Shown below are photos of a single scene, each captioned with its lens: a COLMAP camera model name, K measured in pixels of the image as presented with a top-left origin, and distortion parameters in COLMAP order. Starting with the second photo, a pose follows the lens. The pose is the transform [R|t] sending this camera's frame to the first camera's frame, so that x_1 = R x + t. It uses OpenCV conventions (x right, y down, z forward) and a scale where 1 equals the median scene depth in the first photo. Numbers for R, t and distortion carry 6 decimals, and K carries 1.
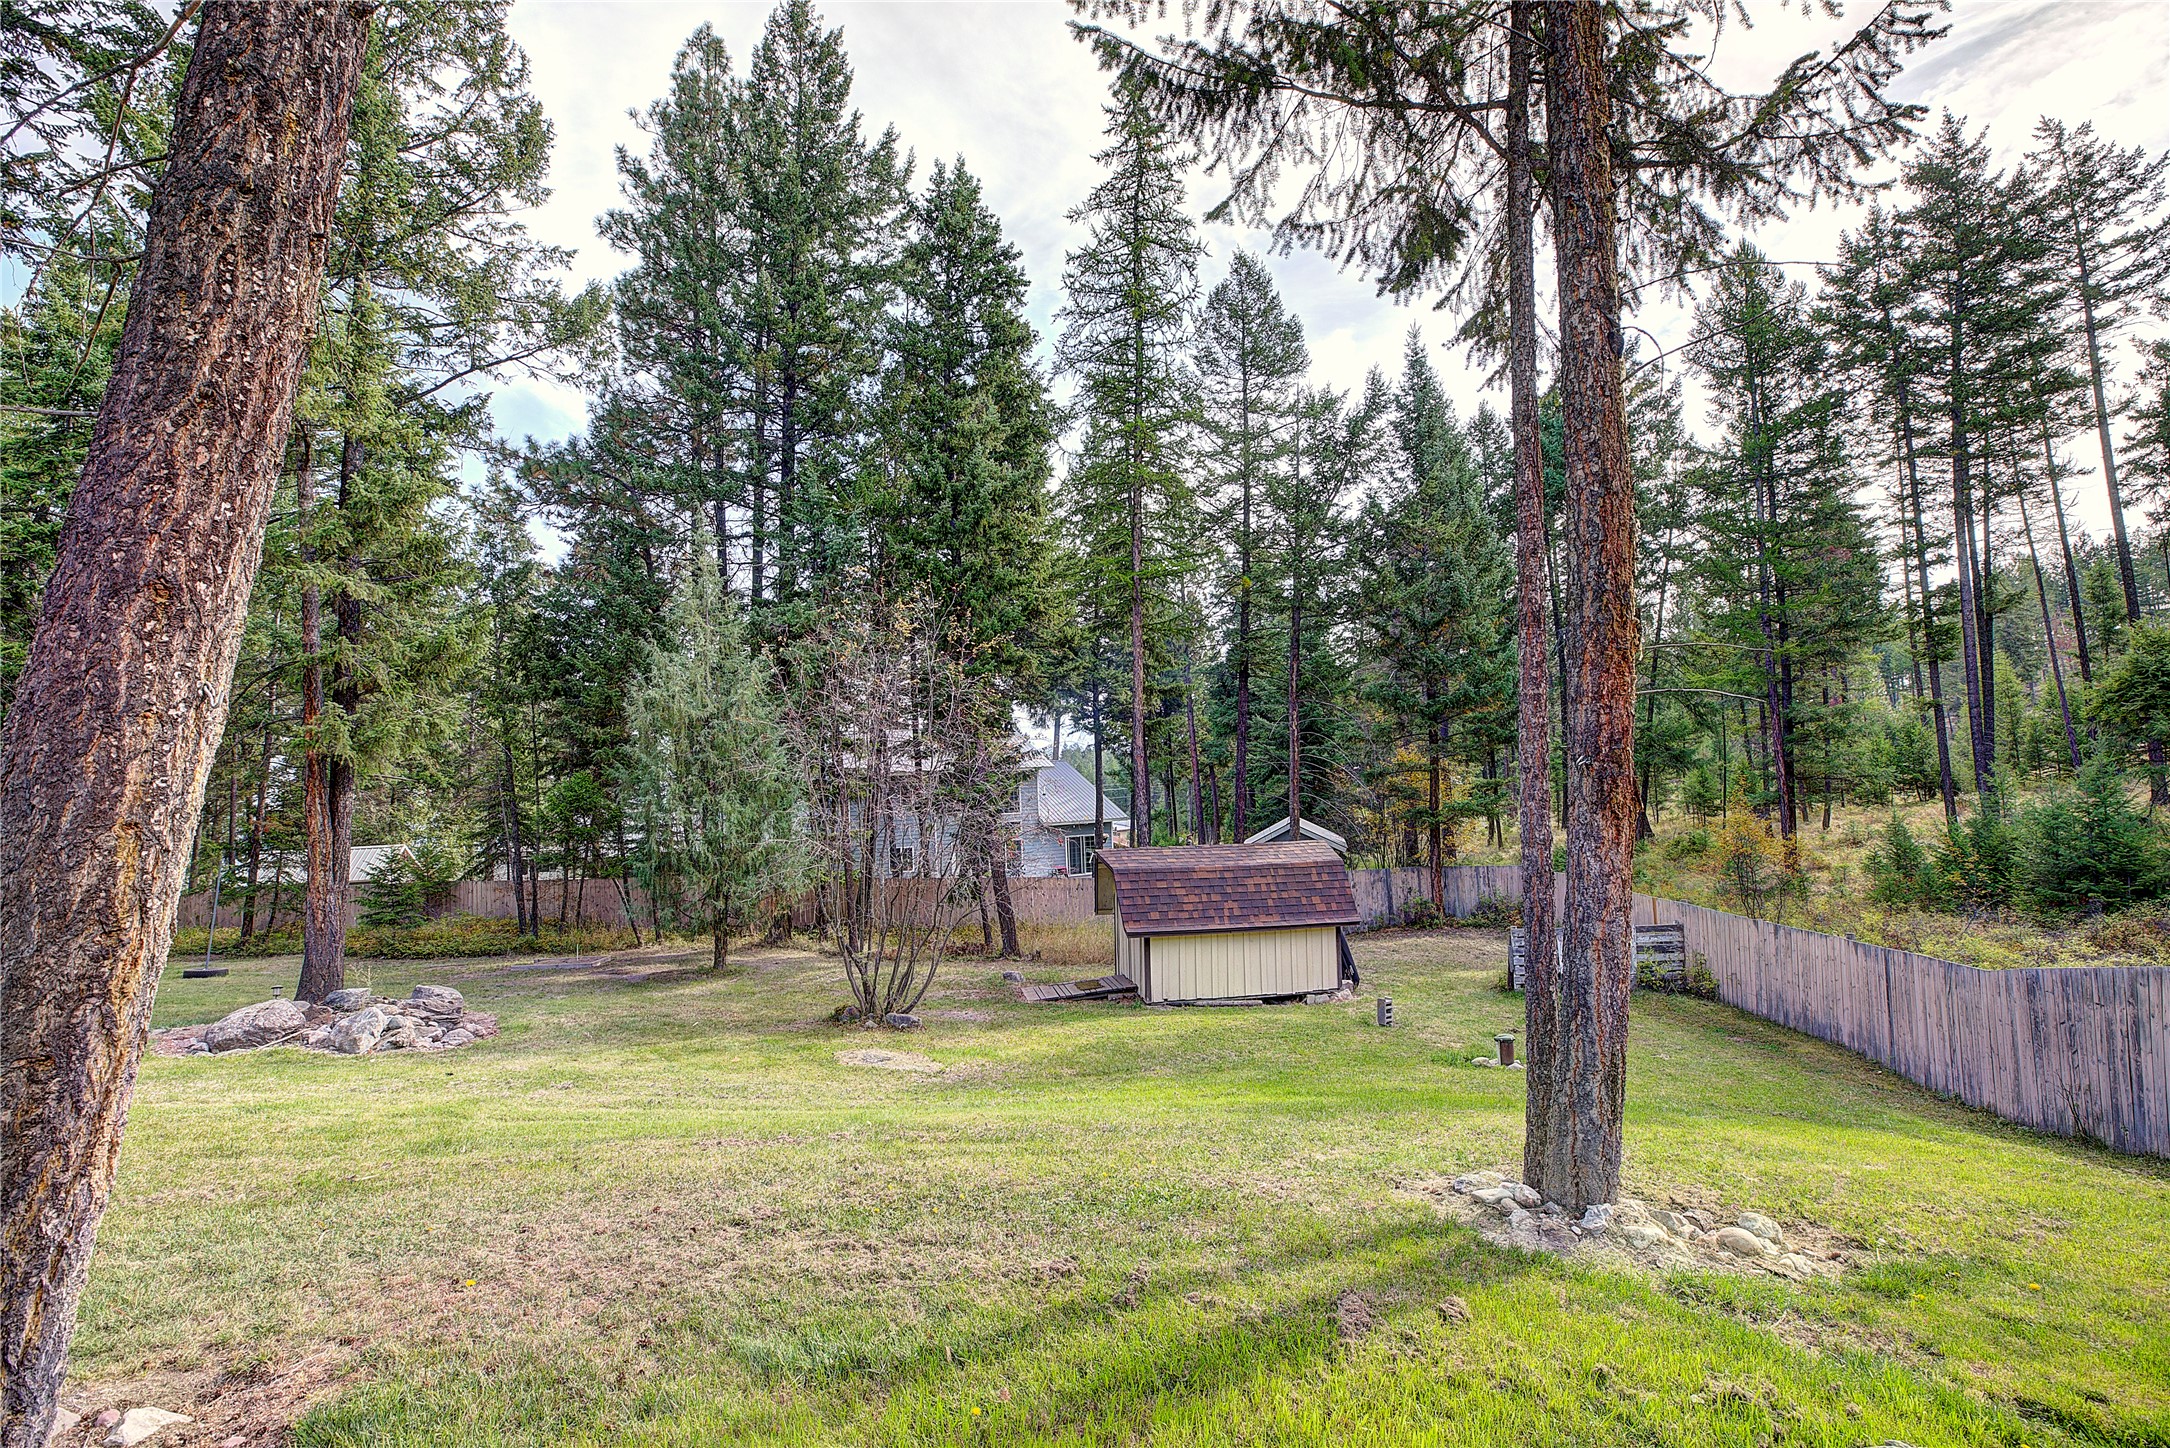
lens RADIAL K [[987.7, 0, 1079.5], [0, 987.7, 718.7], [0, 0, 1]] dist [-0.043661, 0.013217]
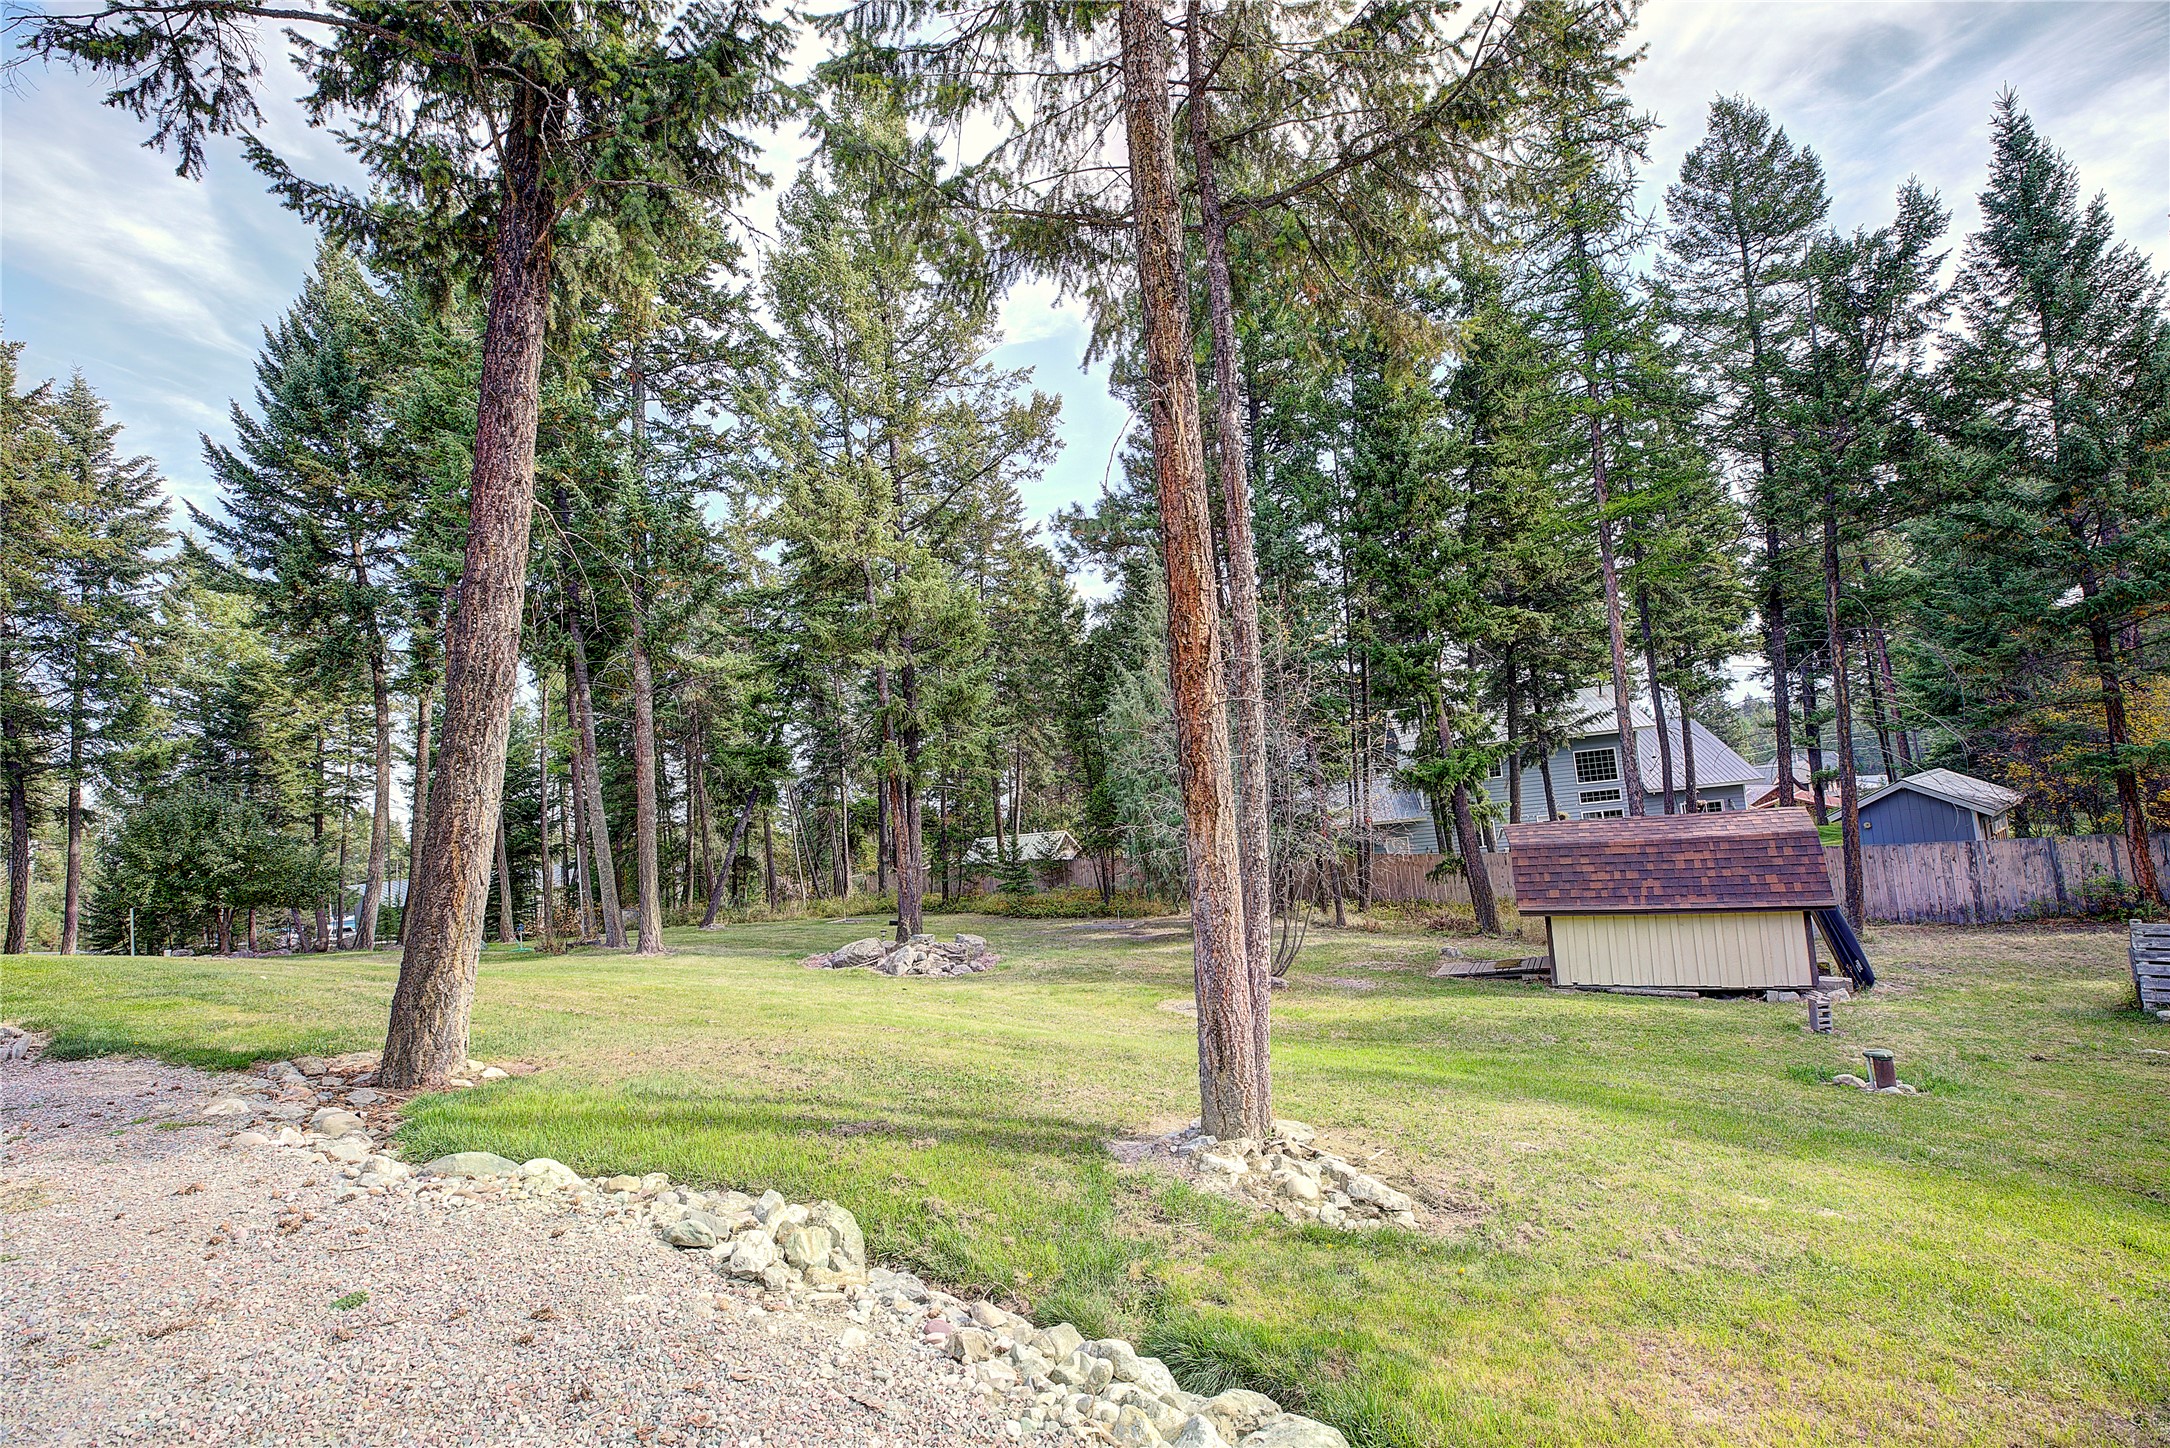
lens RADIAL K [[987.7, 0, 1079.5], [0, 987.7, 718.7], [0, 0, 1]] dist [-0.043661, 0.013217]
pose [[0.782921, -0.086610, -0.616063, 0.286639], [0.102158, 0.994718, -0.010017, -0.003627], [0.613676, -0.055093, 0.787633, -0.005912]]
